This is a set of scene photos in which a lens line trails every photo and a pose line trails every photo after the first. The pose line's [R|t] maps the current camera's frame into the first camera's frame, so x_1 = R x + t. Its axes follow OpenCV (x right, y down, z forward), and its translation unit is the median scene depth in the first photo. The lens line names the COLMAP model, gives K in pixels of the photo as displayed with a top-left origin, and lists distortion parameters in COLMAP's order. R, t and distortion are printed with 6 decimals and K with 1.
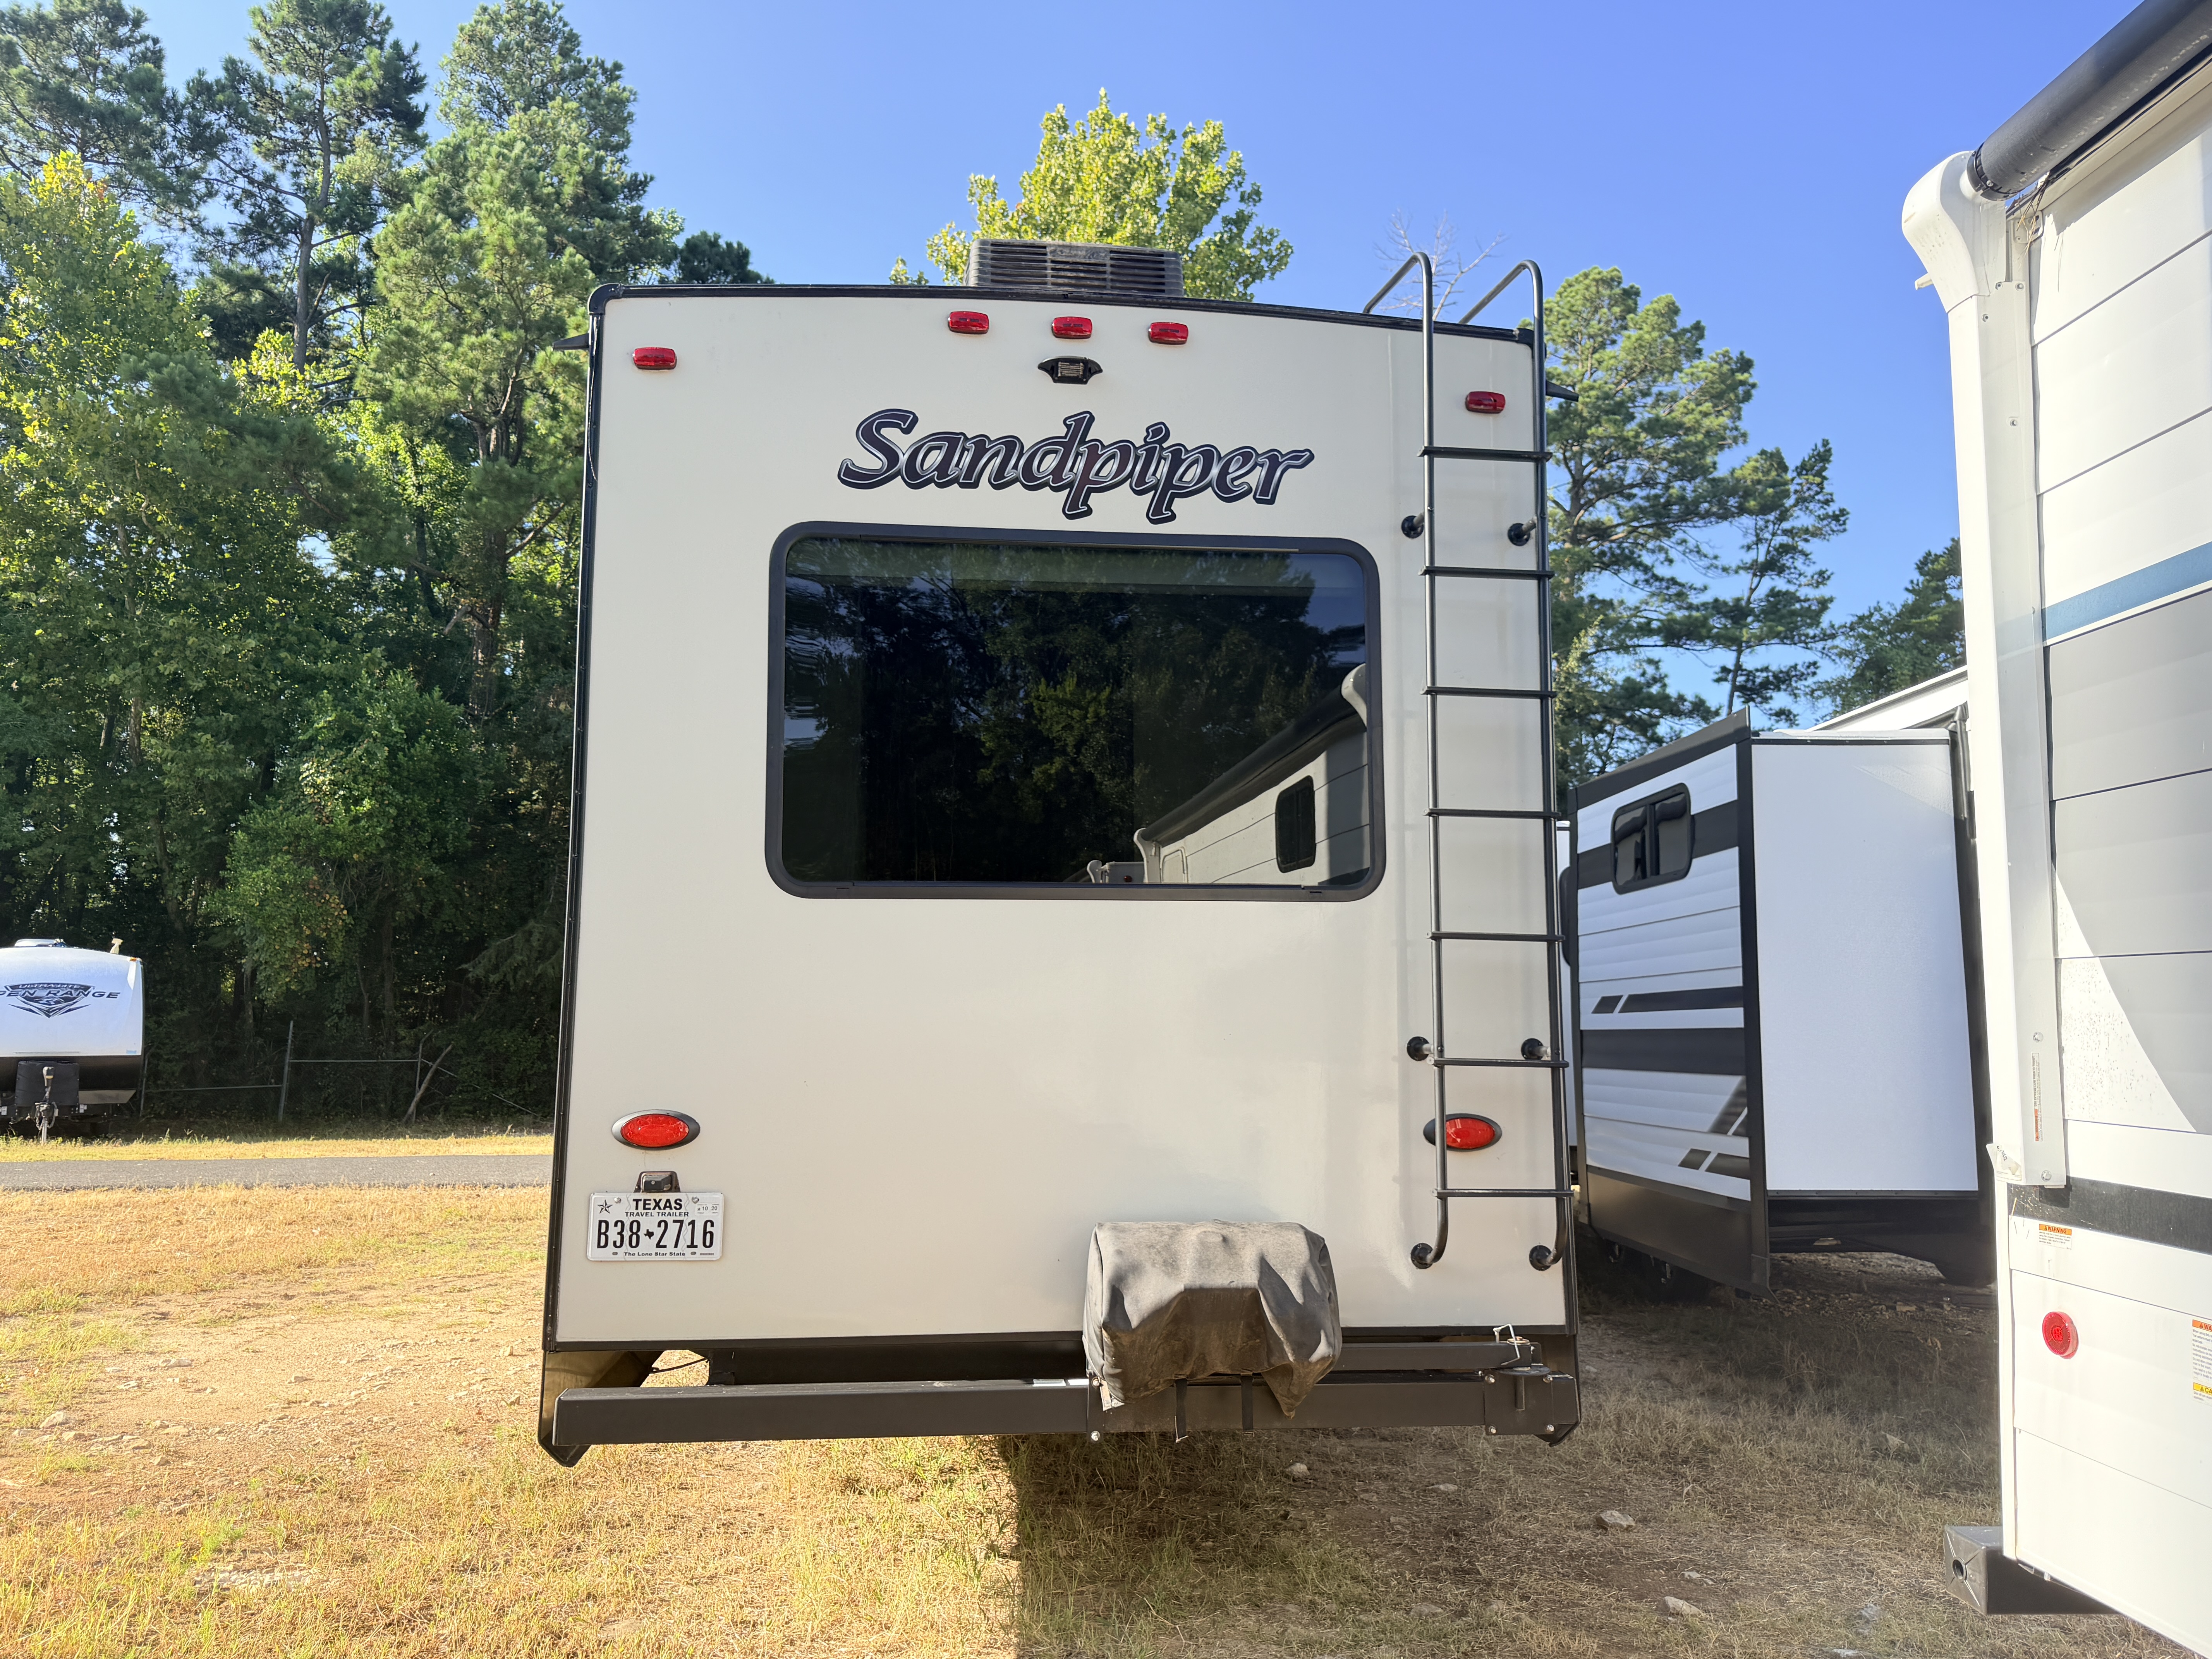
lens RADIAL K [[1582.8, 0, 1100.3], [0, 1582.8, 847.6], [0, 0, 1]] dist [0.032354, -0.020060]
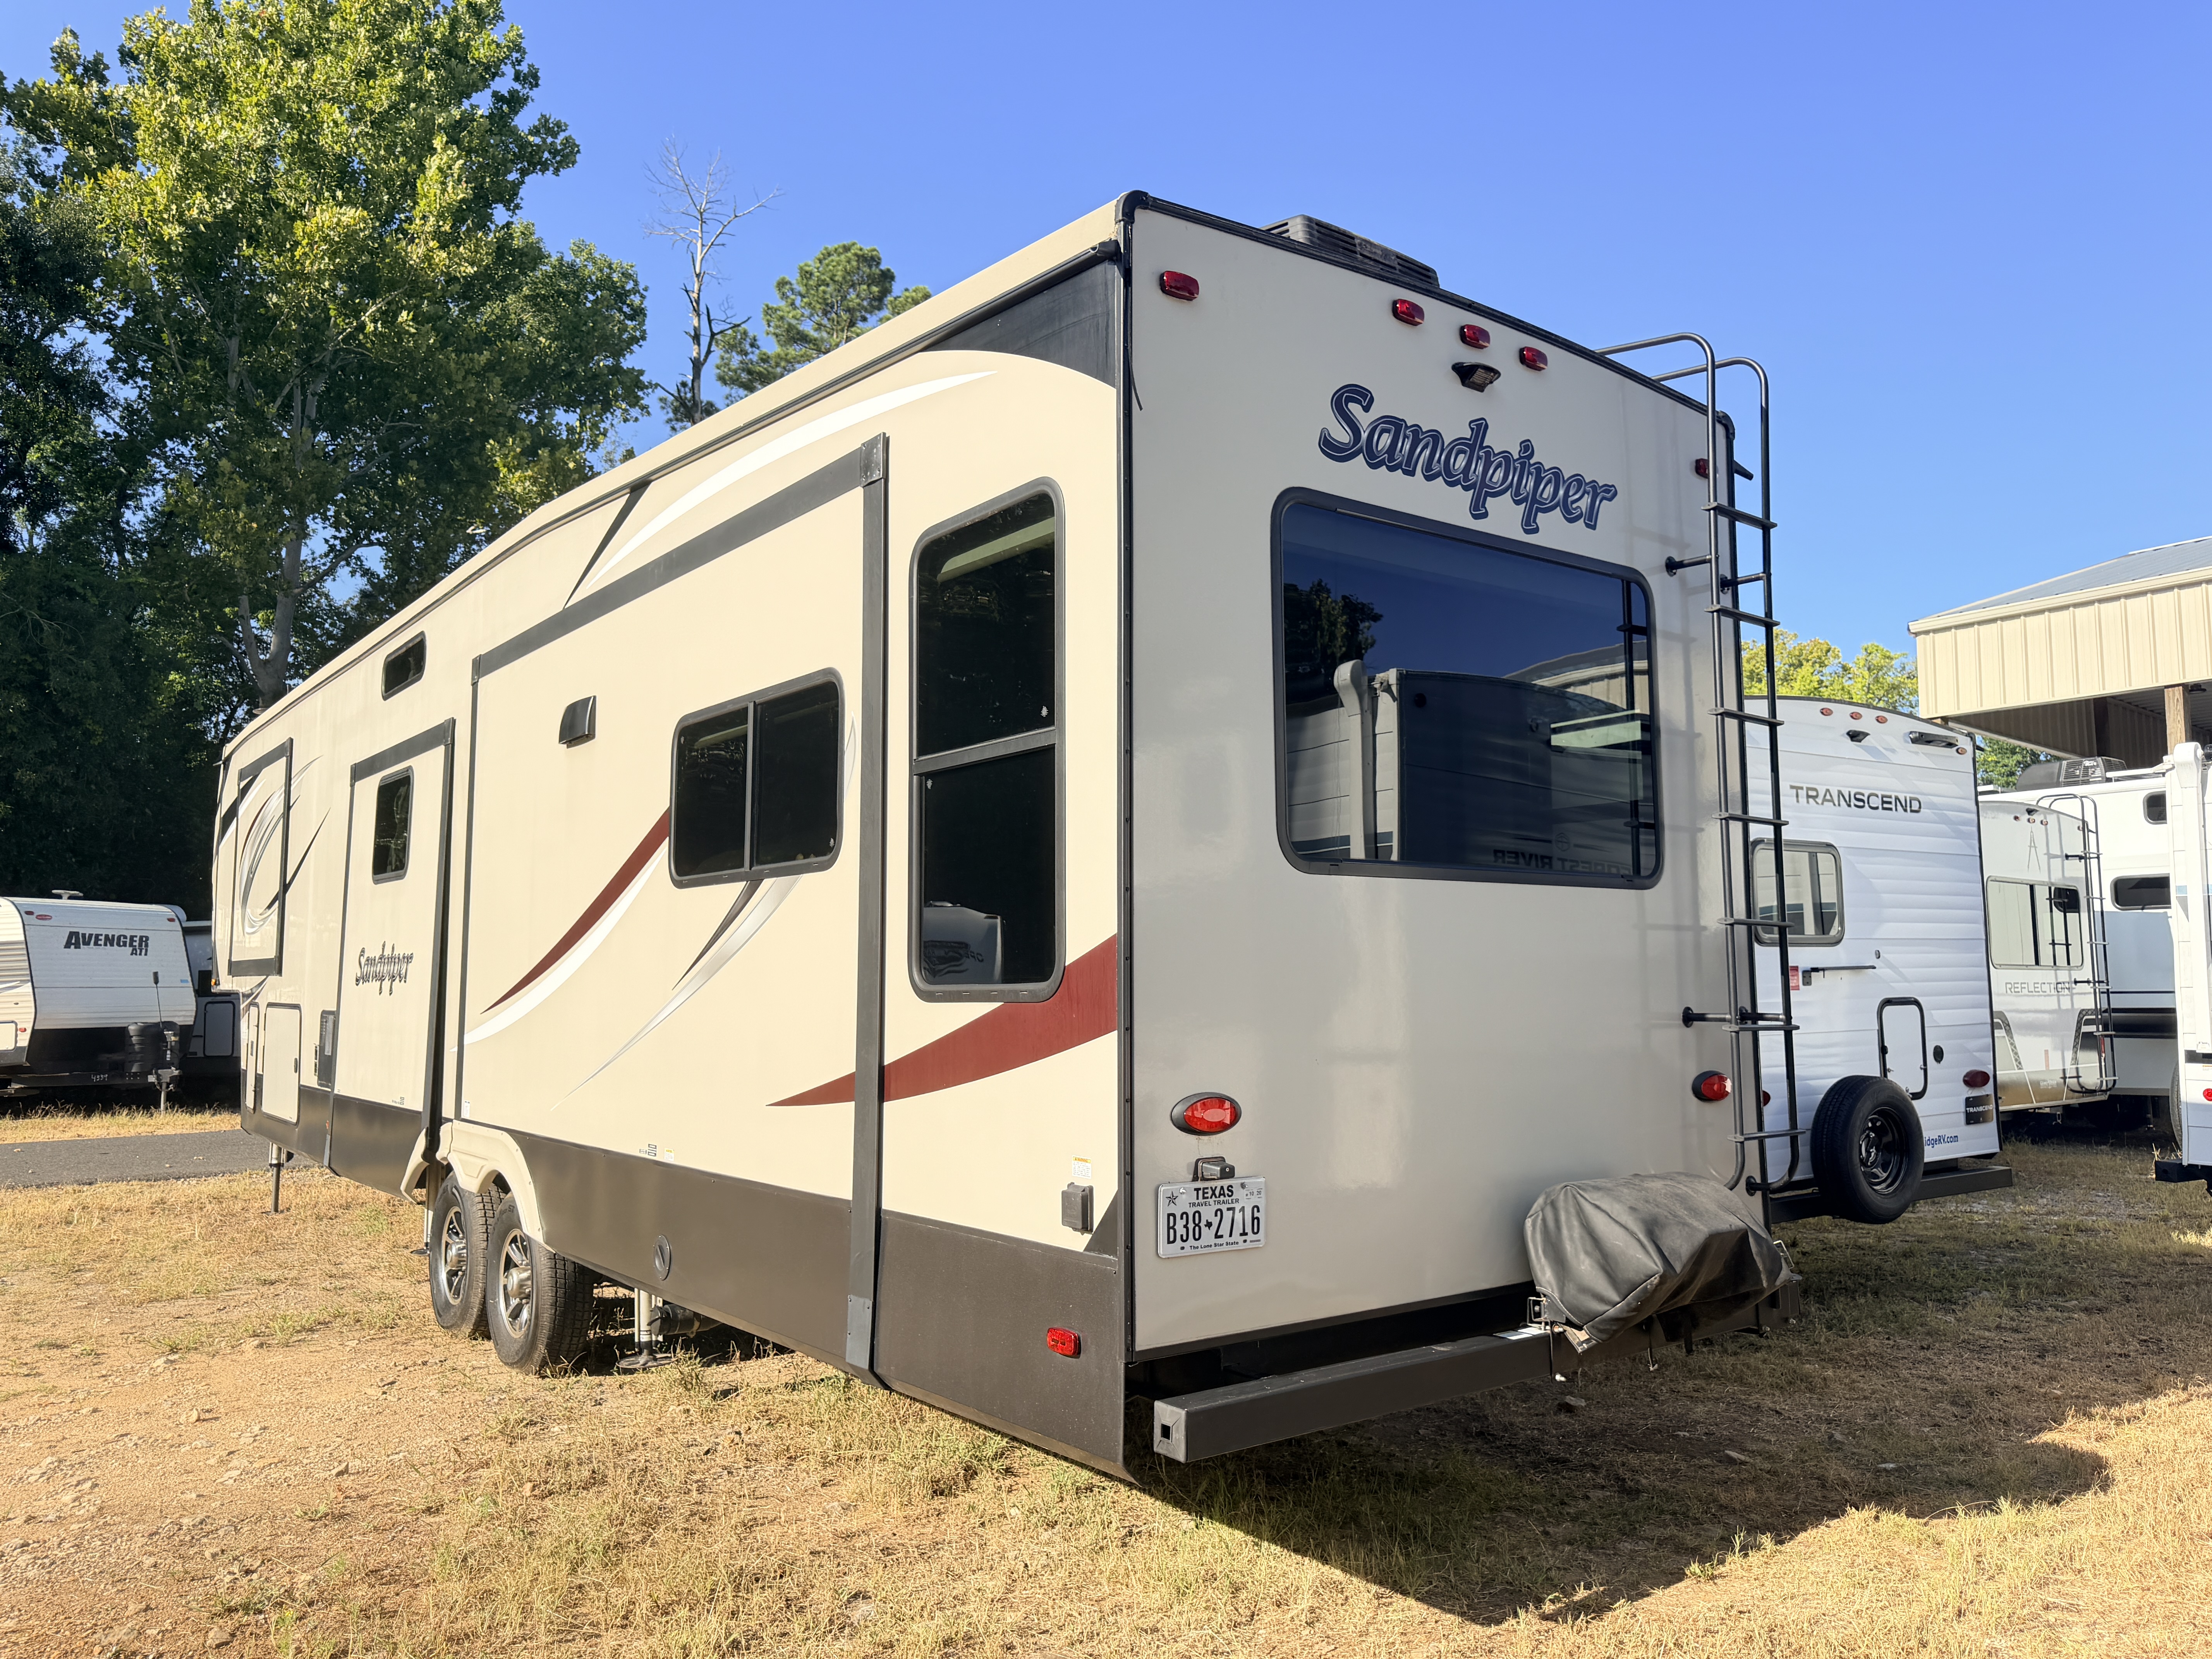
lens RADIAL K [[1582.8, 0, 1116.1], [0, 1582.8, 829.3], [0, 0, 1]] dist [0.032354, -0.020060]
pose [[0.858977, 0.043187, 0.510190, -0.749248], [-0.053892, 0.998527, 0.006210, 0.005246], [-0.509171, -0.032830, 0.860039, 0.205413]]
